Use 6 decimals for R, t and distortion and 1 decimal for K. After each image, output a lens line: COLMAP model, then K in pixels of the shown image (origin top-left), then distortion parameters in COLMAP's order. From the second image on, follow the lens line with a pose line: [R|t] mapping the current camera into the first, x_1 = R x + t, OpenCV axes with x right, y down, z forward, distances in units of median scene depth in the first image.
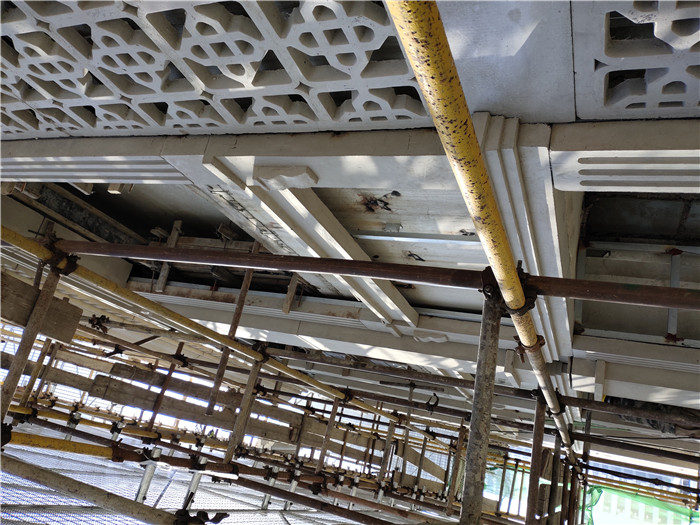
lens RADIAL K [[571.6, 0, 350.0], [0, 571.6, 262.5], [0, 0, 1]] dist [0.058829, -0.112746]
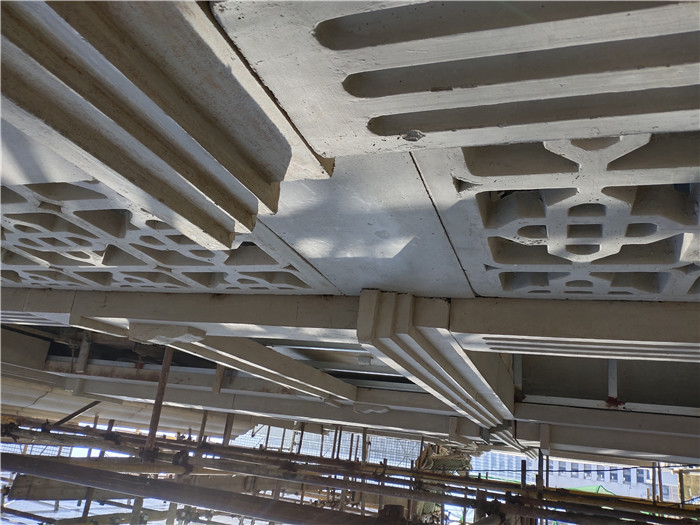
lens RADIAL K [[571.6, 0, 350.0], [0, 571.6, 262.5], [0, 0, 1]] dist [0.058829, -0.112746]
pose [[0.994186, -0.080759, 0.071226, 0.069511], [0.079420, 0.996611, 0.021437, -0.160677], [-0.072716, -0.015655, 0.997230, 0.069261]]
